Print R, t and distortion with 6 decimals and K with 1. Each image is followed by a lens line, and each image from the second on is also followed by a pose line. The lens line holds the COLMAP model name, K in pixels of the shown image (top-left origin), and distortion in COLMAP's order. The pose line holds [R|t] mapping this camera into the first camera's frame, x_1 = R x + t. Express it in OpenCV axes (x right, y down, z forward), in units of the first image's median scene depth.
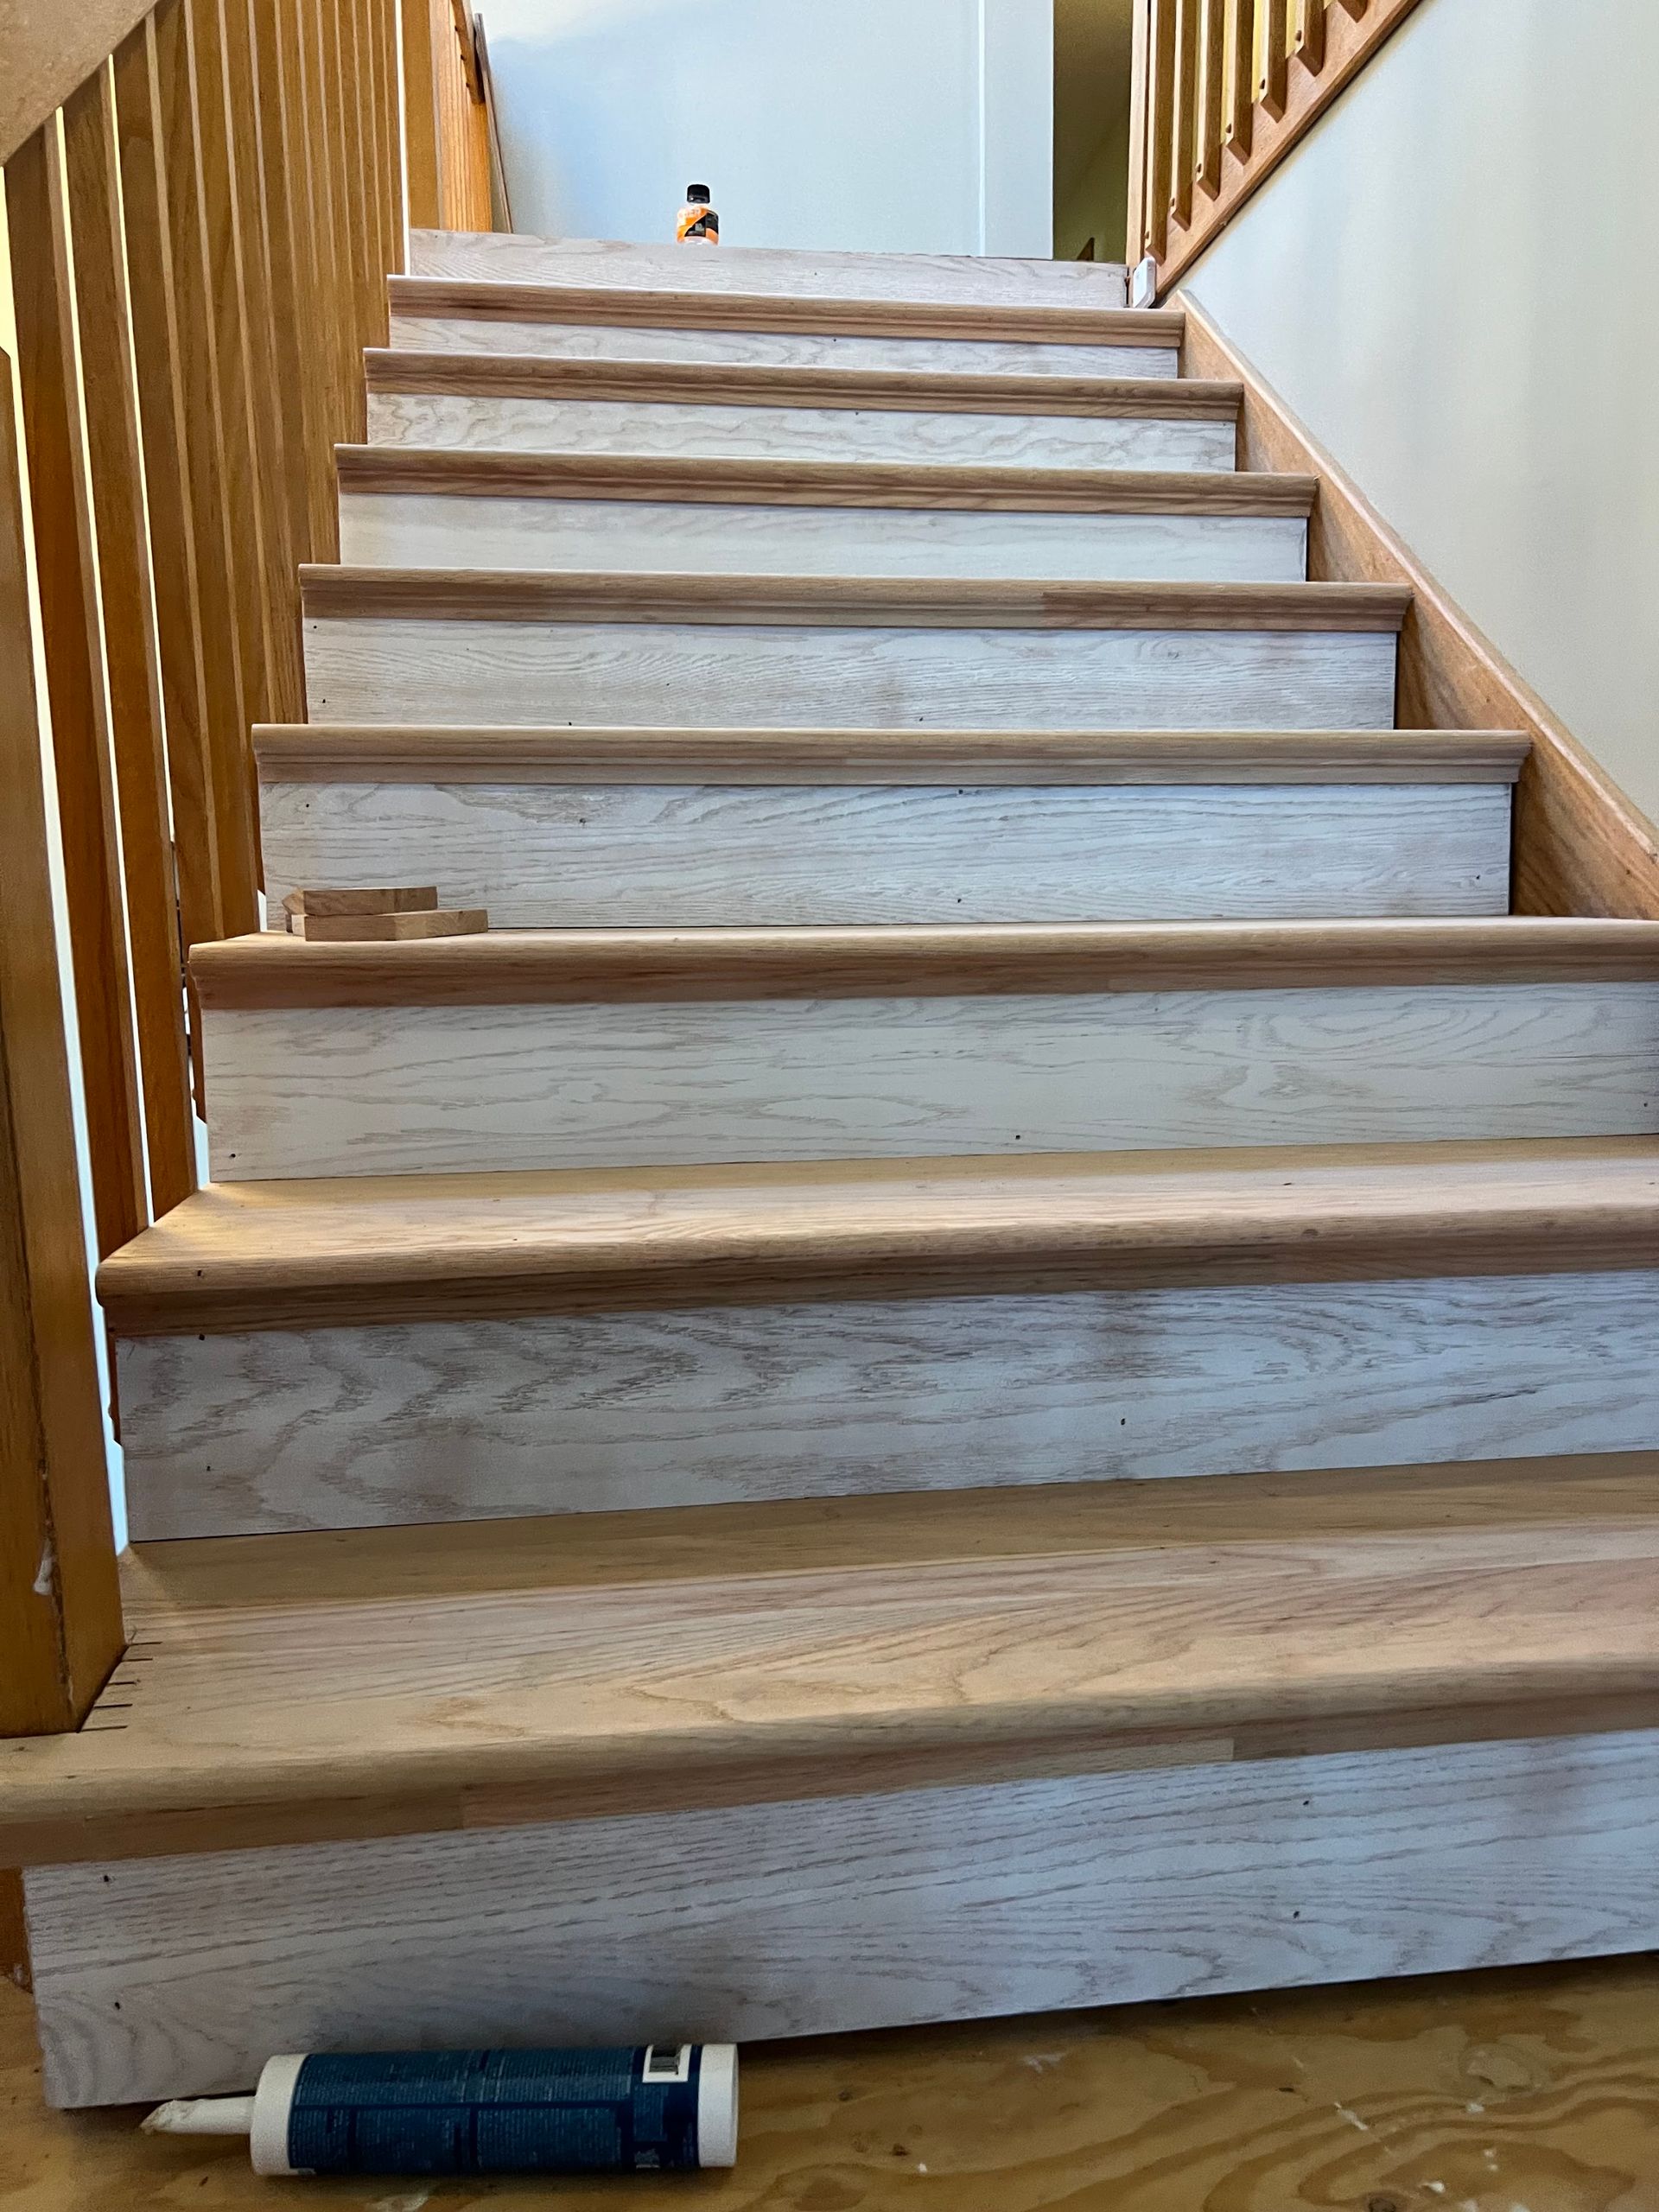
lens RADIAL K [[1624.0, 0, 822.3], [0, 1624.0, 1074.1], [0, 0, 1]] dist [0.062958, -0.084941]
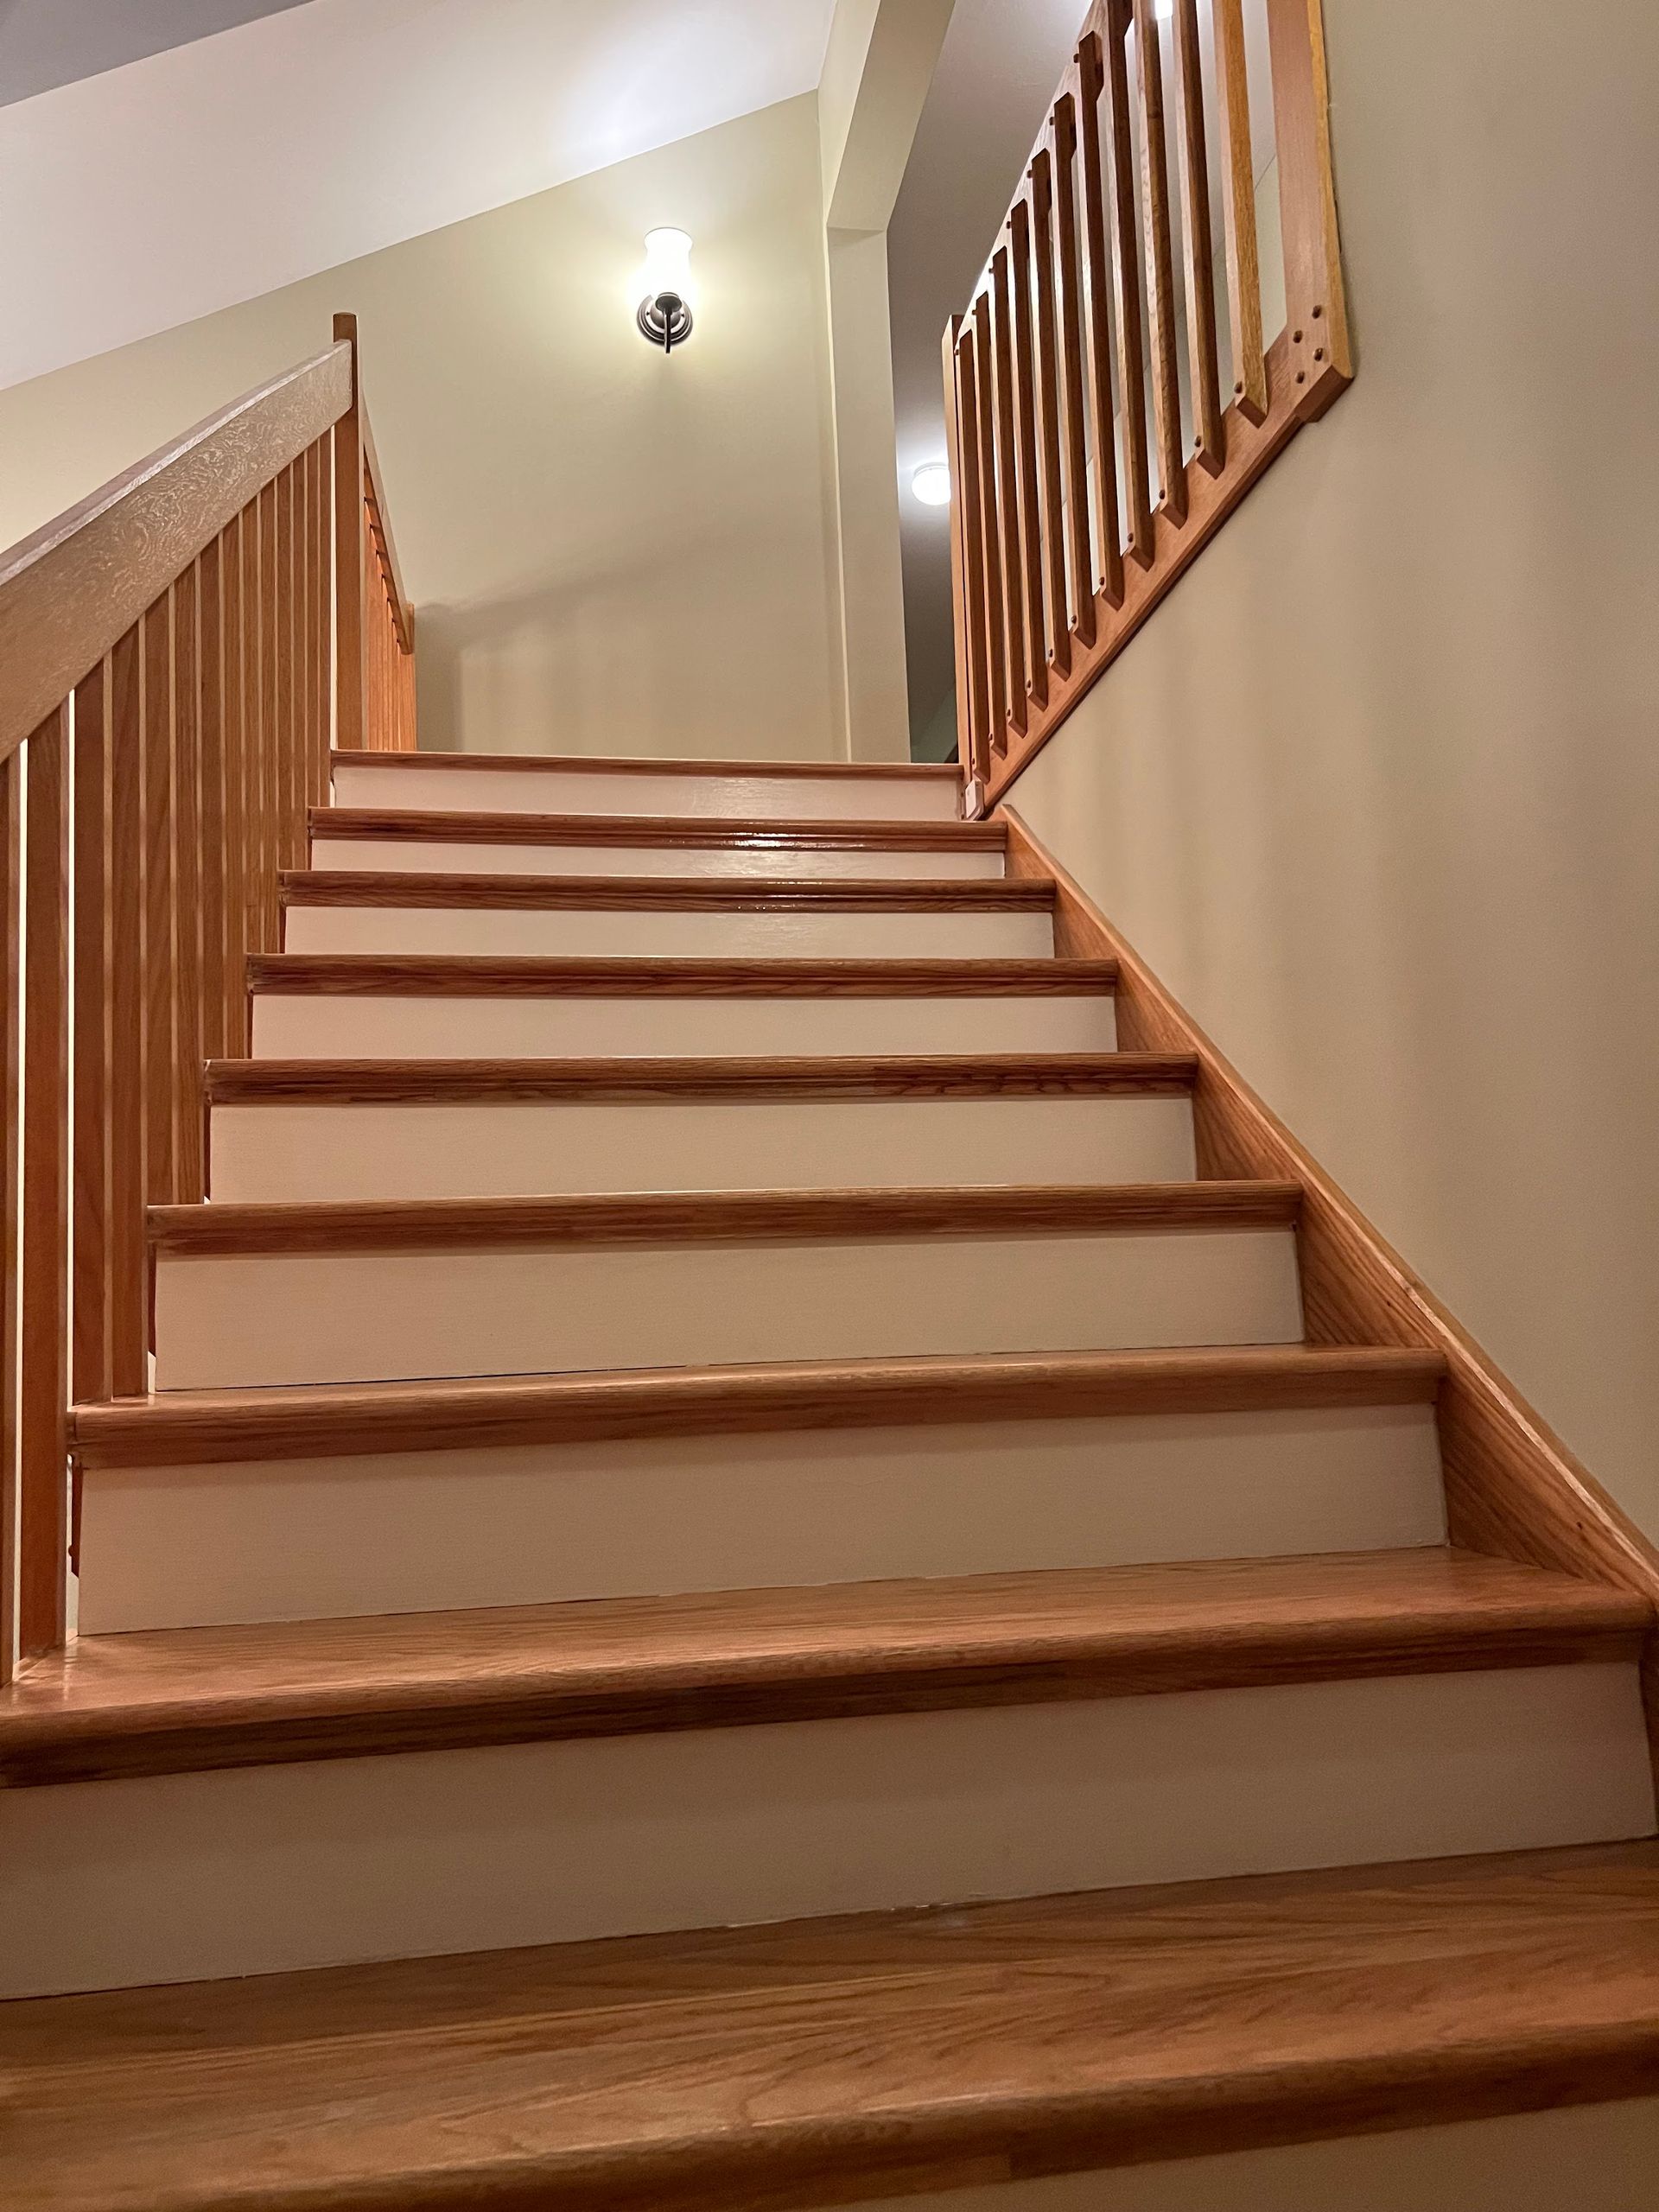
lens RADIAL K [[1624.0, 0, 822.3], [0, 1624.0, 1074.1], [0, 0, 1]] dist [0.062958, -0.084941]
pose [[0.998806, -0.018102, 0.045377, 0.054248], [0.029000, 0.967164, -0.252493, -0.003089], [-0.039316, 0.253507, 0.966534, -0.113140]]
